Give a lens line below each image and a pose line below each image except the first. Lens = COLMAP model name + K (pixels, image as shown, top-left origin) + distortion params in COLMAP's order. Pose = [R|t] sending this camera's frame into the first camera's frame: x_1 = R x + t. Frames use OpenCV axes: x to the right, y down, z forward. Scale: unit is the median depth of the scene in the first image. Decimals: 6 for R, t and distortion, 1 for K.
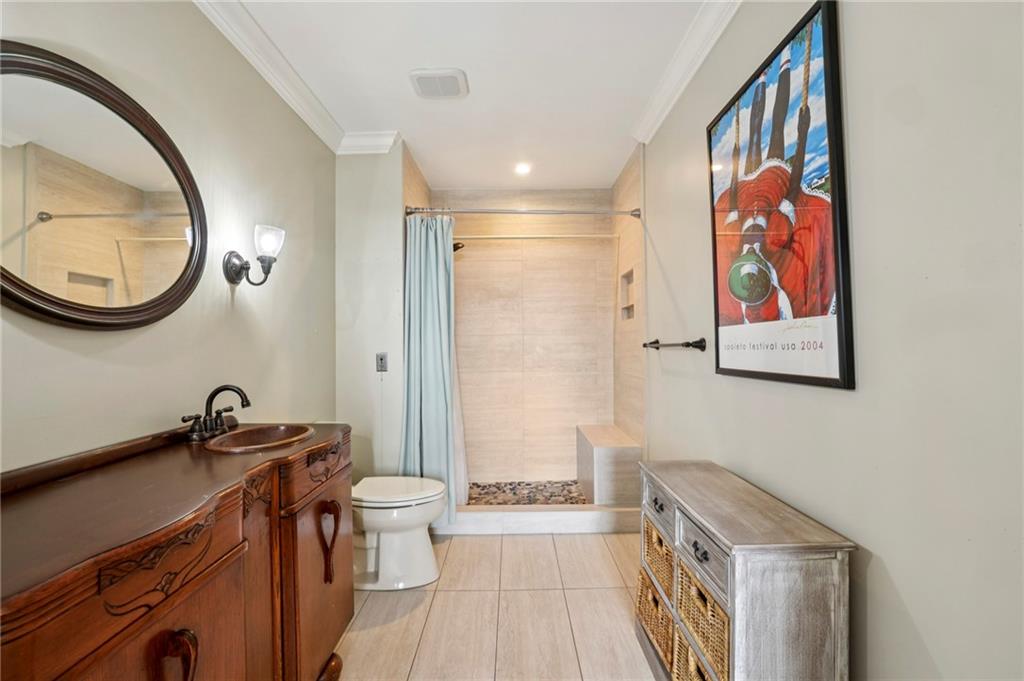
lens RADIAL K [[446.5, 0, 523.1], [0, 446.5, 337.2], [0, 0, 1]] dist [-0.044592, 0.015660]
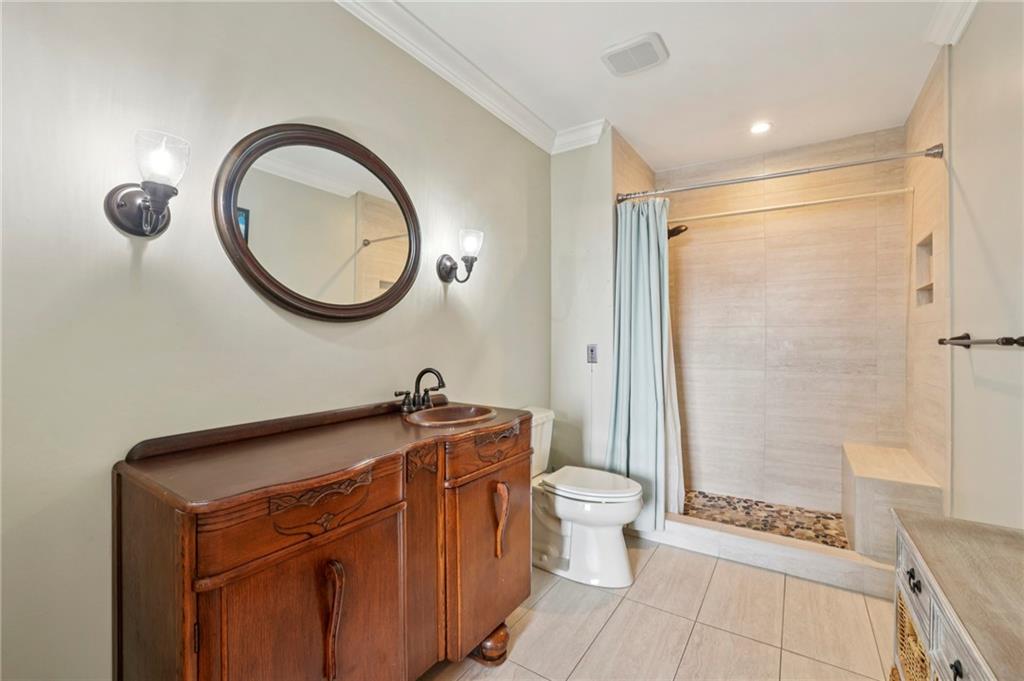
lens RADIAL K [[446.5, 0, 514.6], [0, 446.5, 333.2], [0, 0, 1]] dist [-0.044592, 0.015660]
pose [[0.826772, 0.008080, -0.562480, 0.116096], [-0.003715, 0.999953, 0.008904, 0.002132], [0.562525, -0.005272, 0.826763, 0.082315]]
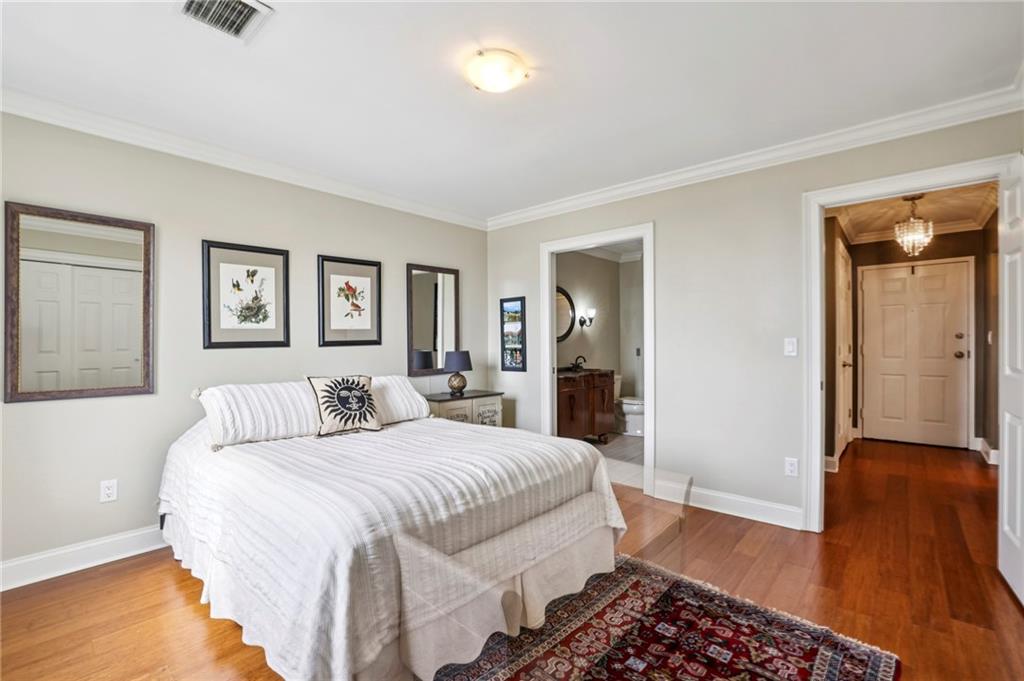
lens RADIAL K [[446.5, 0, 516.7], [0, 446.5, 350.4], [0, 0, 1]] dist [-0.044592, 0.015660]
pose [[0.733032, 0.009689, -0.680126, 0.899842], [0.014759, 0.999437, 0.030145, -0.034465], [0.680034, -0.032135, 0.732476, -1.280740]]
